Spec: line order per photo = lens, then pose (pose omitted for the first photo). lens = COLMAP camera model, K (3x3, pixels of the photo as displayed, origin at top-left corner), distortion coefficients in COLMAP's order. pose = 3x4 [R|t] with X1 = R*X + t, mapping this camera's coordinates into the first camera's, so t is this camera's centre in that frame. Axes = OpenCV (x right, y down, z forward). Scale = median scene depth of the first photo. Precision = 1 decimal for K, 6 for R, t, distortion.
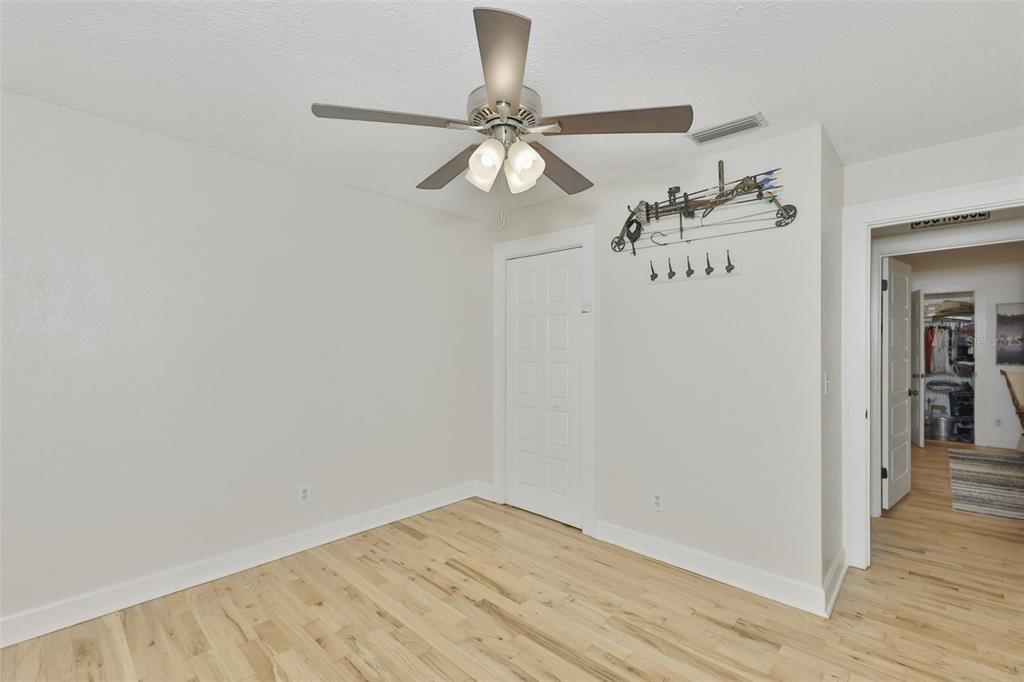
lens RADIAL K [[441.6, 0, 511.4], [0, 441.6, 340.2], [0, 0, 1]] dist [0.001559, -0.000311]
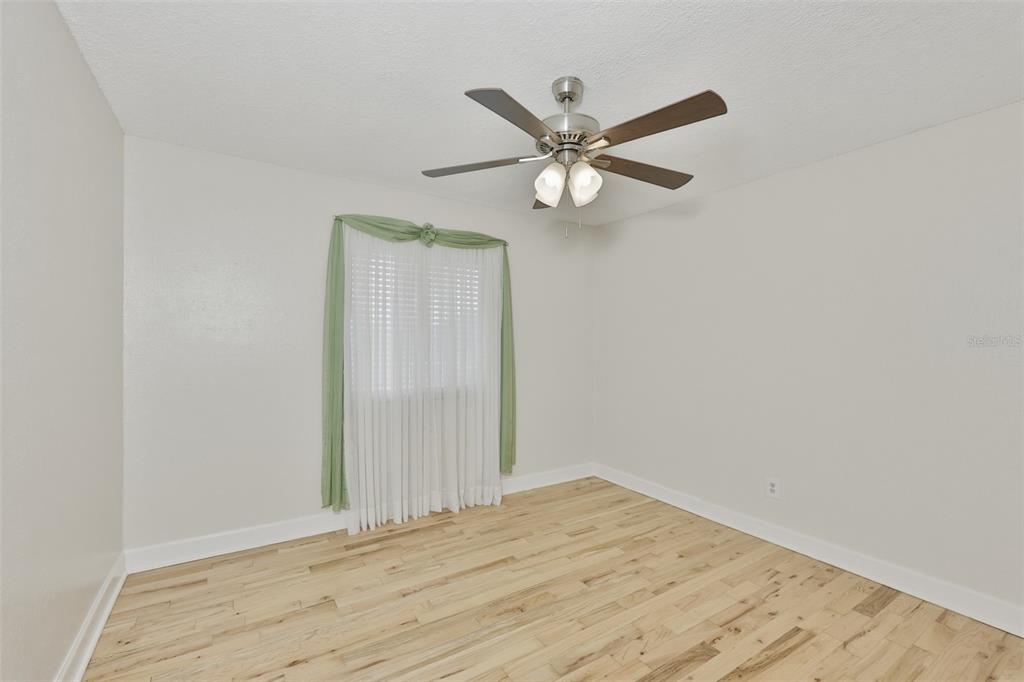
lens RADIAL K [[441.6, 0, 512.4], [0, 441.6, 343.4], [0, 0, 1]] dist [0.001559, -0.000311]
pose [[-0.240695, -0.002998, -0.970596, 0.672332], [0.006589, 0.999967, -0.004723, 0.023177], [0.970578, -0.007532, -0.240667, 0.692590]]
